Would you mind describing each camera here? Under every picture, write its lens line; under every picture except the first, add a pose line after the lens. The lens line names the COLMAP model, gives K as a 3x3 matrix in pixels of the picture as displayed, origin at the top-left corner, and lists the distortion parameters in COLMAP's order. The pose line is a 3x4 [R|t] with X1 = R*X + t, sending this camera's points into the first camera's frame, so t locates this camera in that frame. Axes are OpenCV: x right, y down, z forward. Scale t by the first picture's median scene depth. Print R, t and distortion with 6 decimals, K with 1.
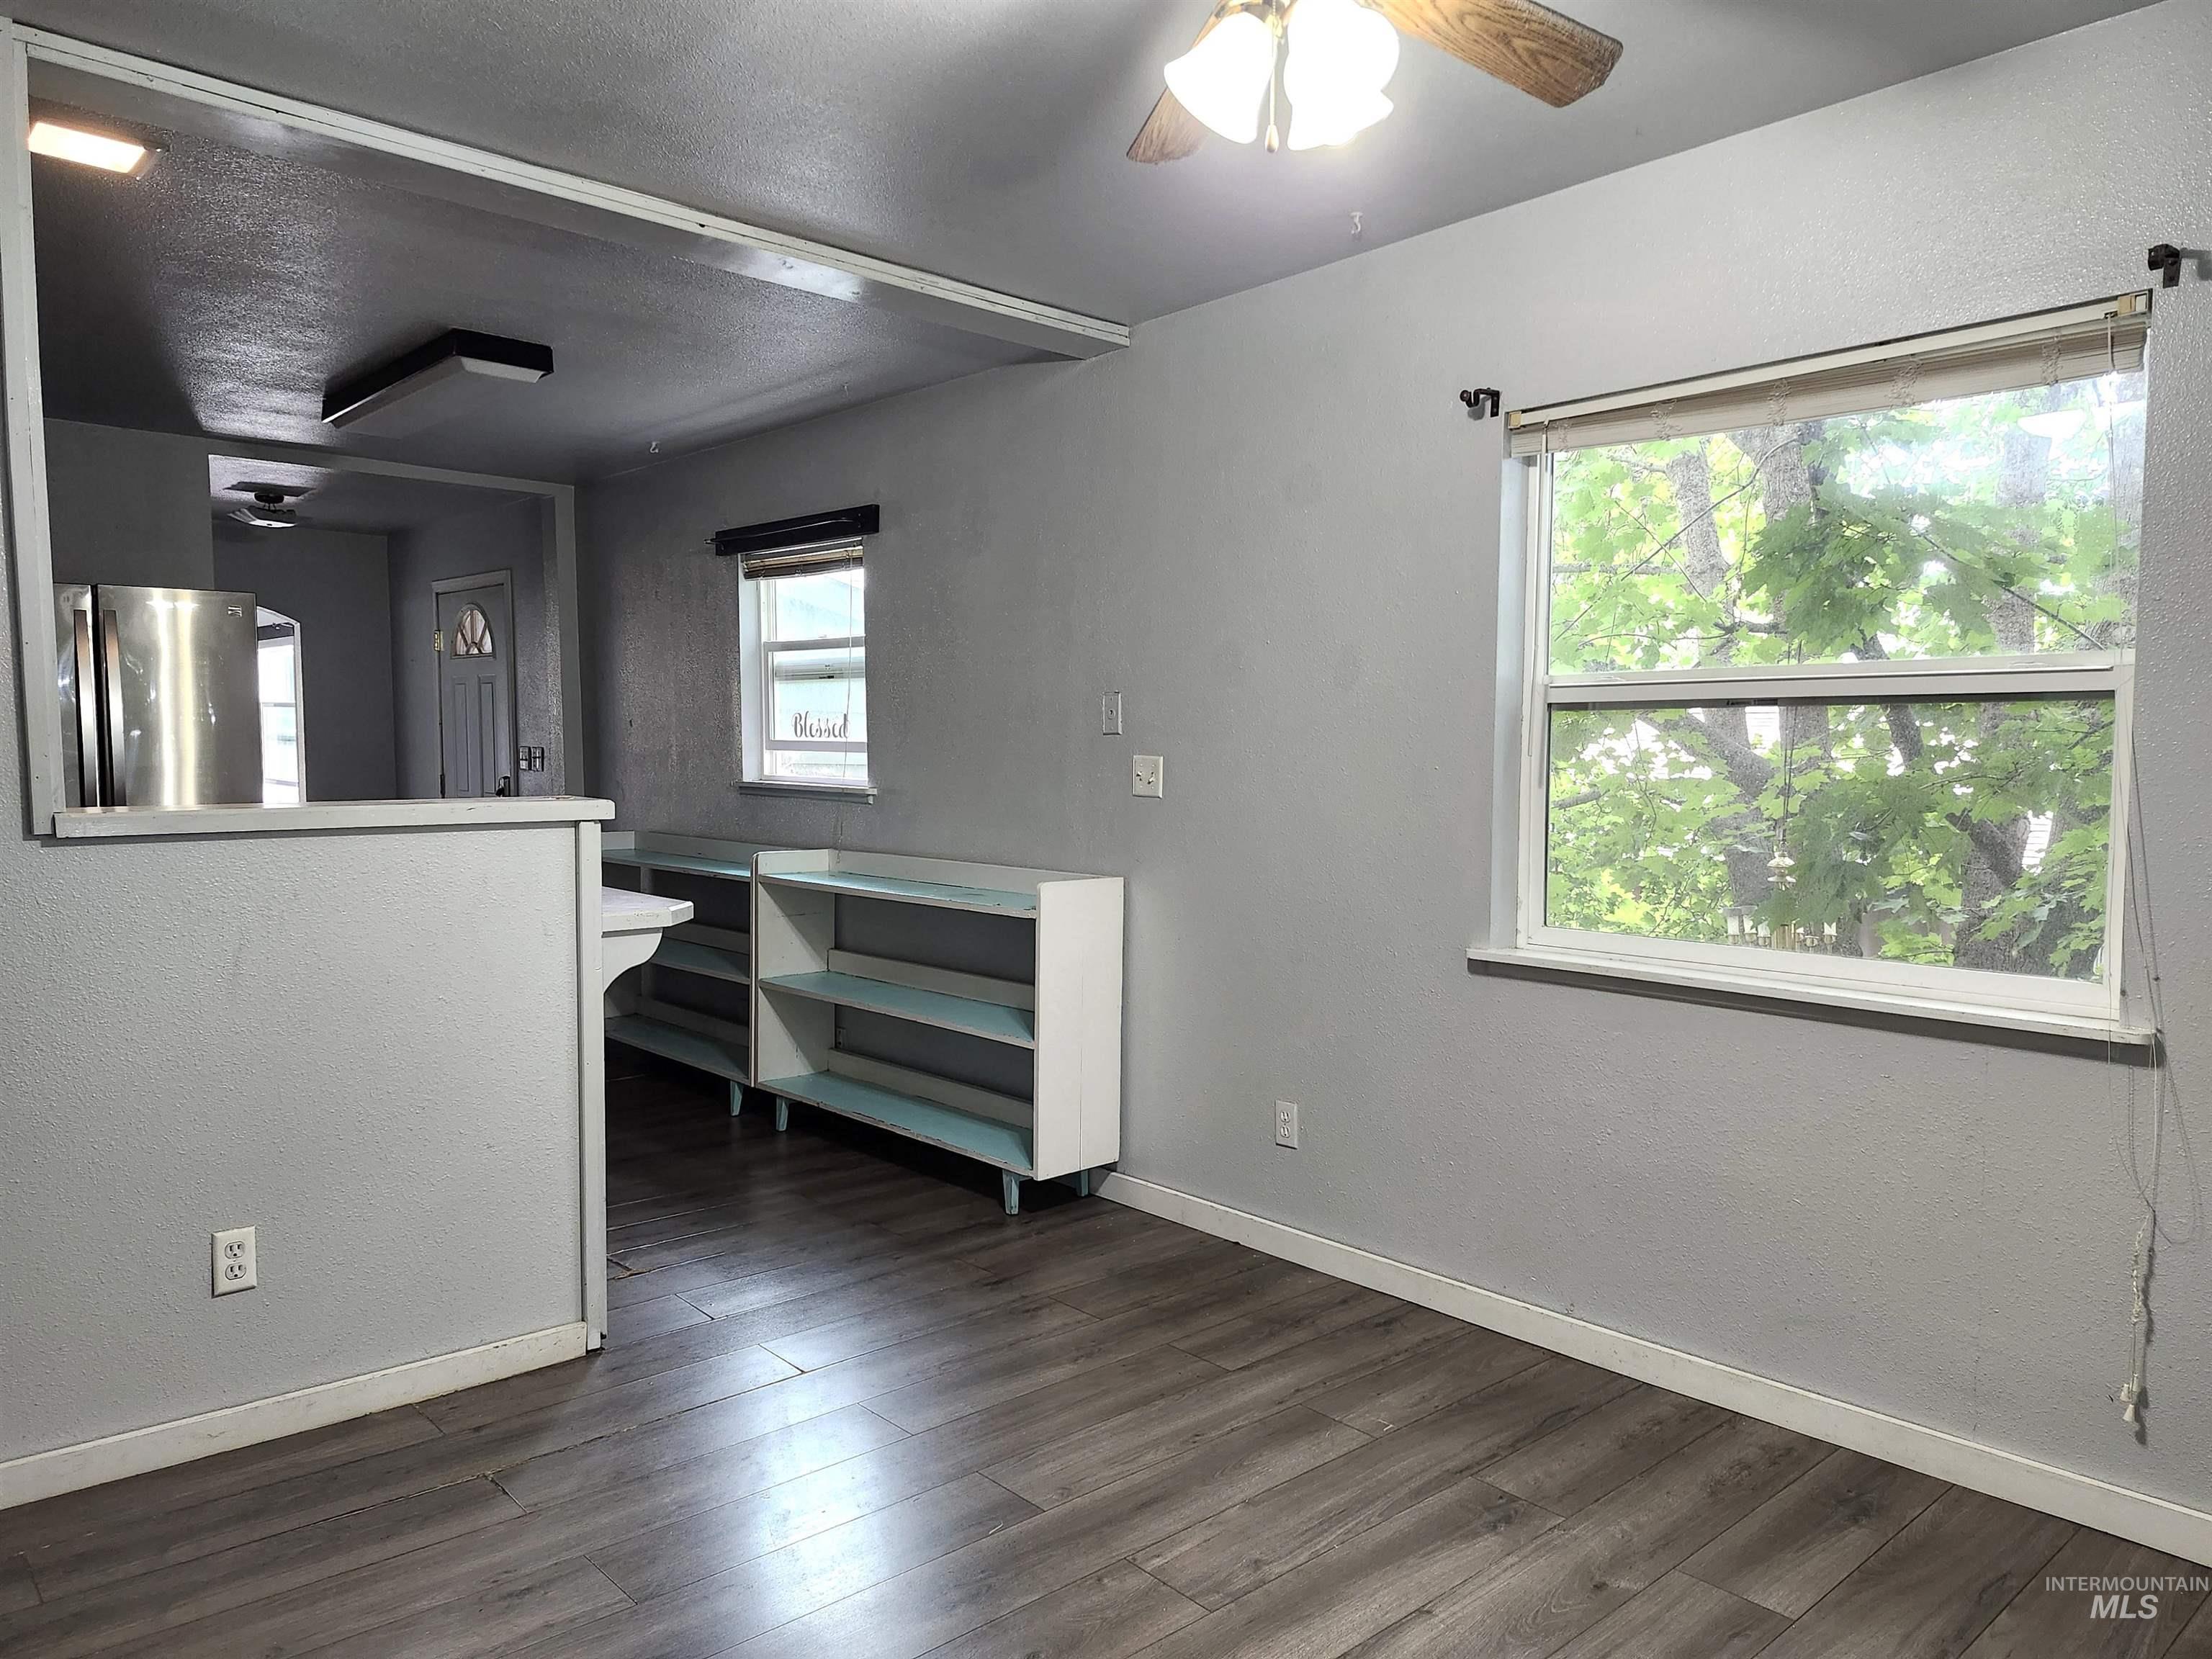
lens RADIAL K [[1553.0, 0, 1100.4], [0, 1553.0, 841.8], [0, 0, 1]] dist [0.066573, -0.057937]
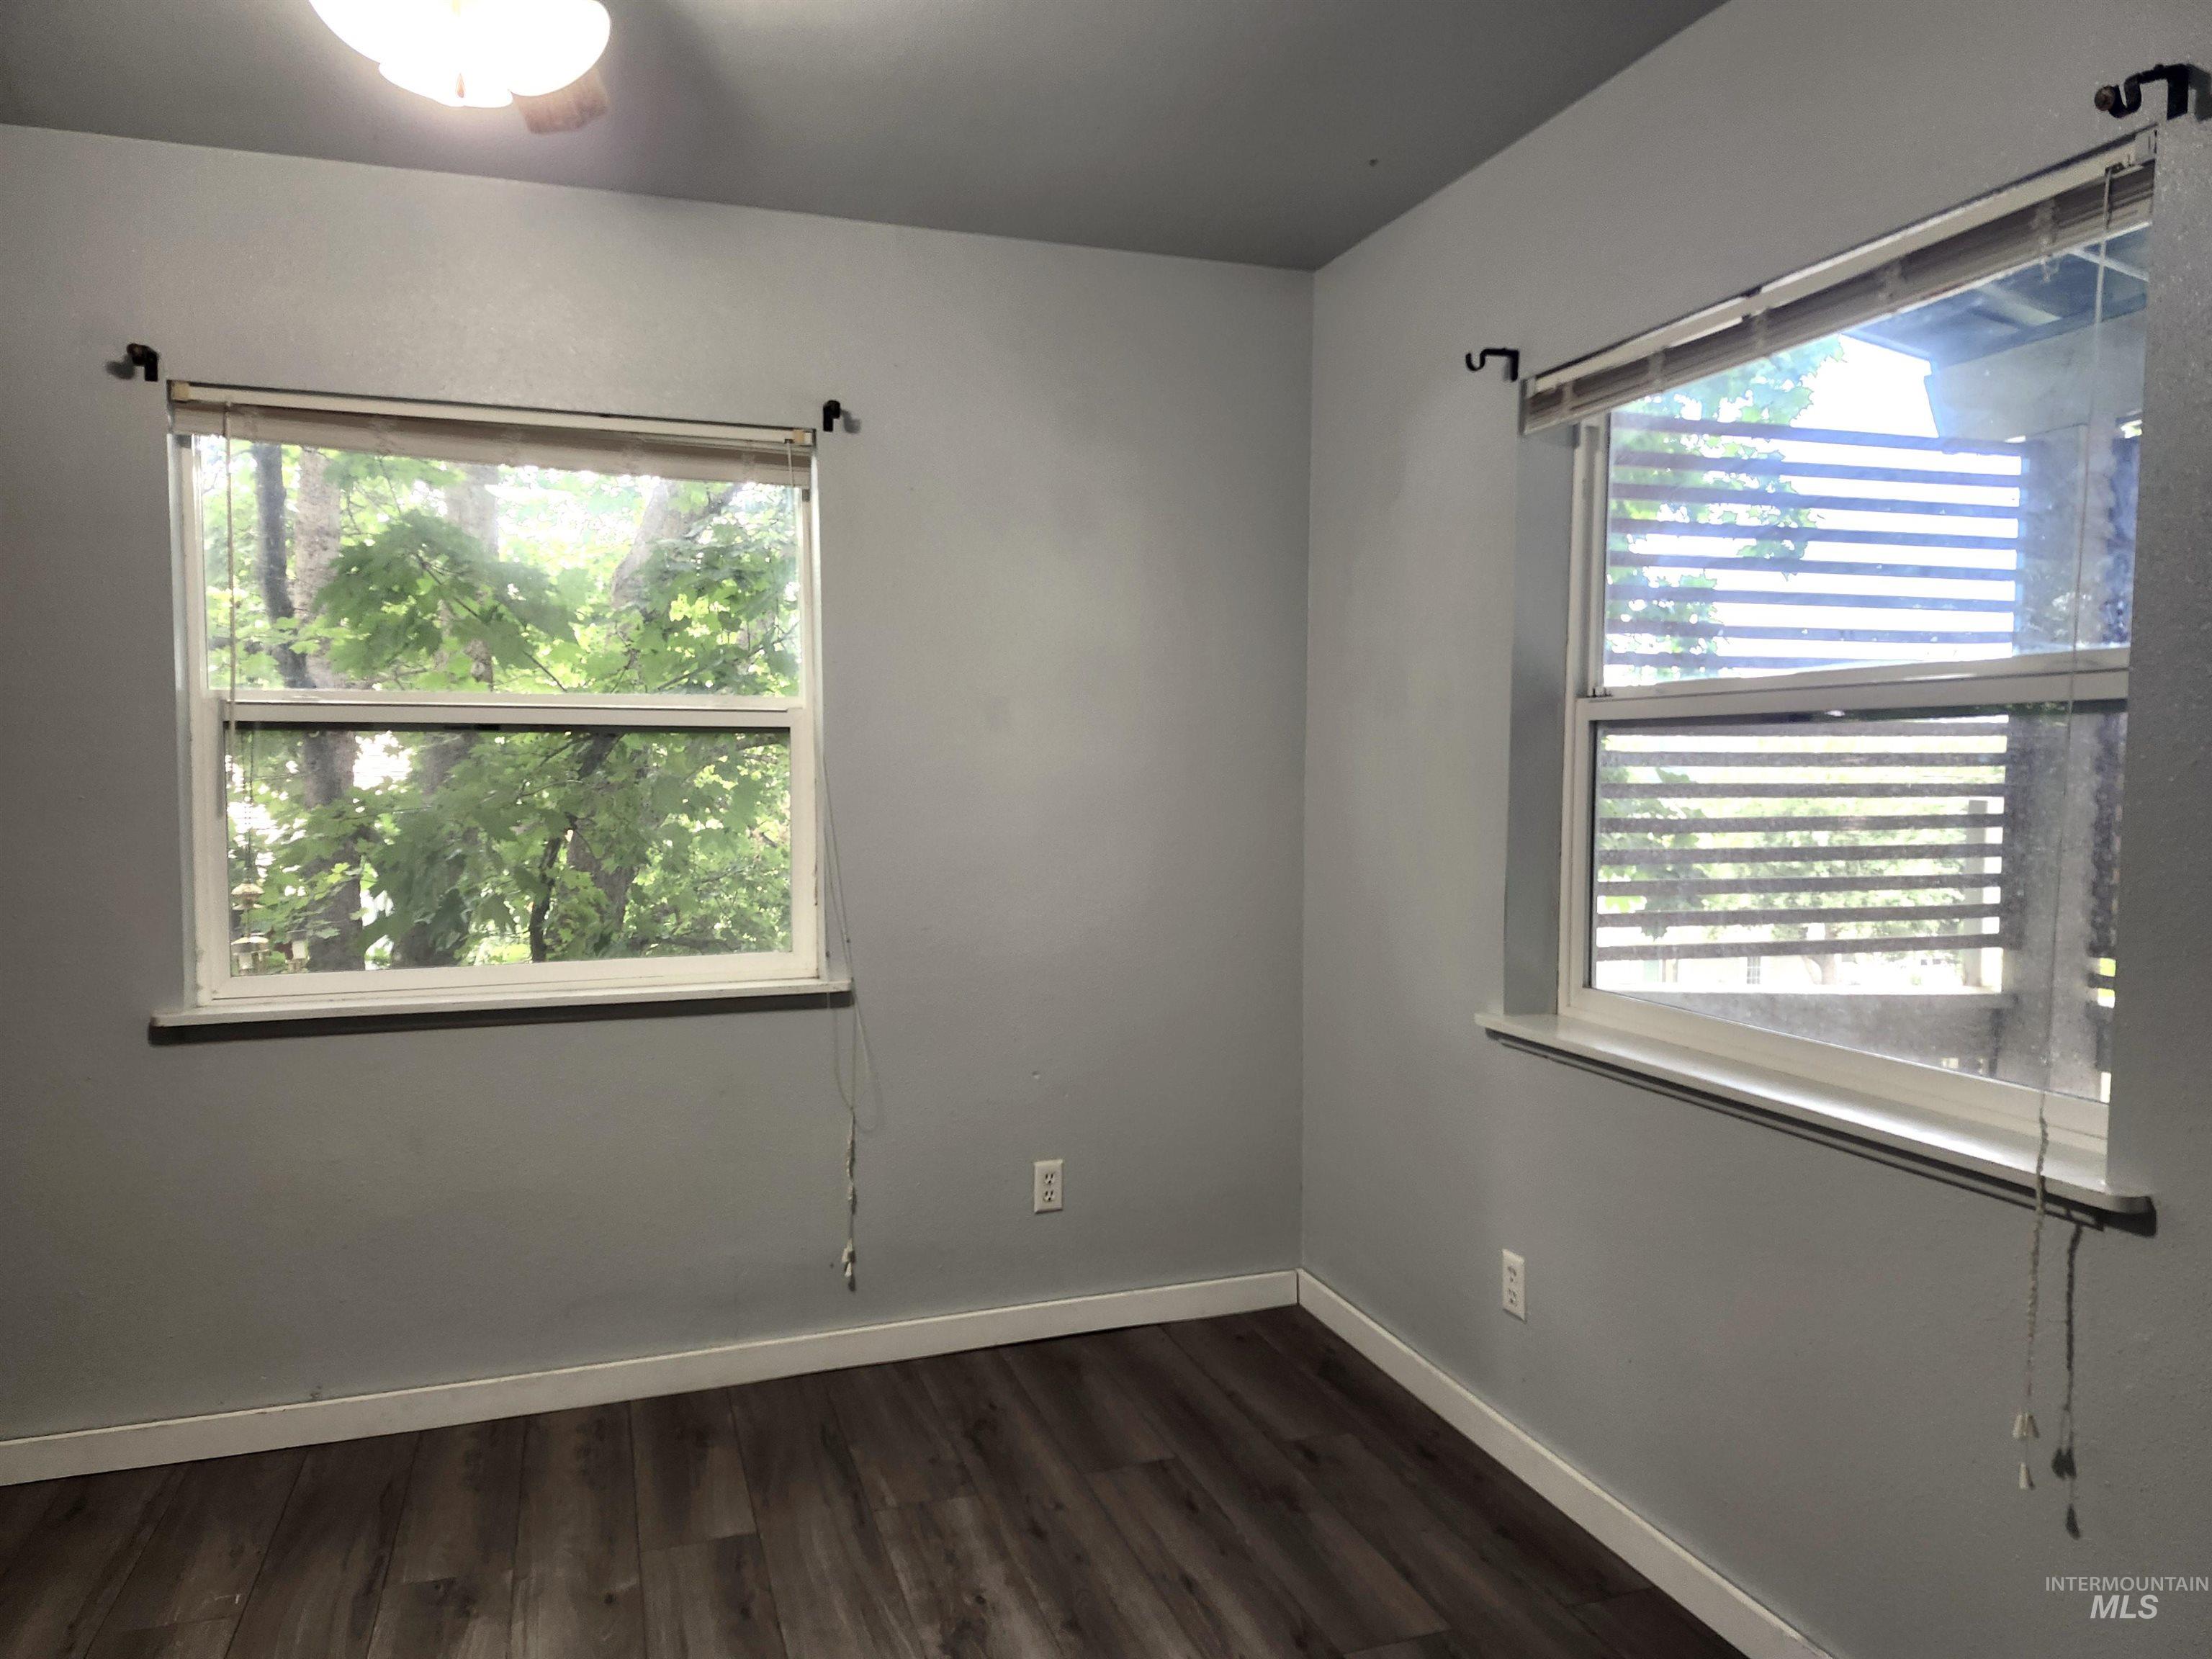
lens RADIAL K [[1525.2, 0, 1105.3], [0, 1525.2, 816.9], [0, 0, 1]] dist [0.106592, -0.093384]
pose [[0.388945, -0.028579, 0.920817, -0.413310], [0.062451, 0.998037, 0.004598, -0.010354], [-0.919142, 0.055717, 0.389967, 0.257600]]
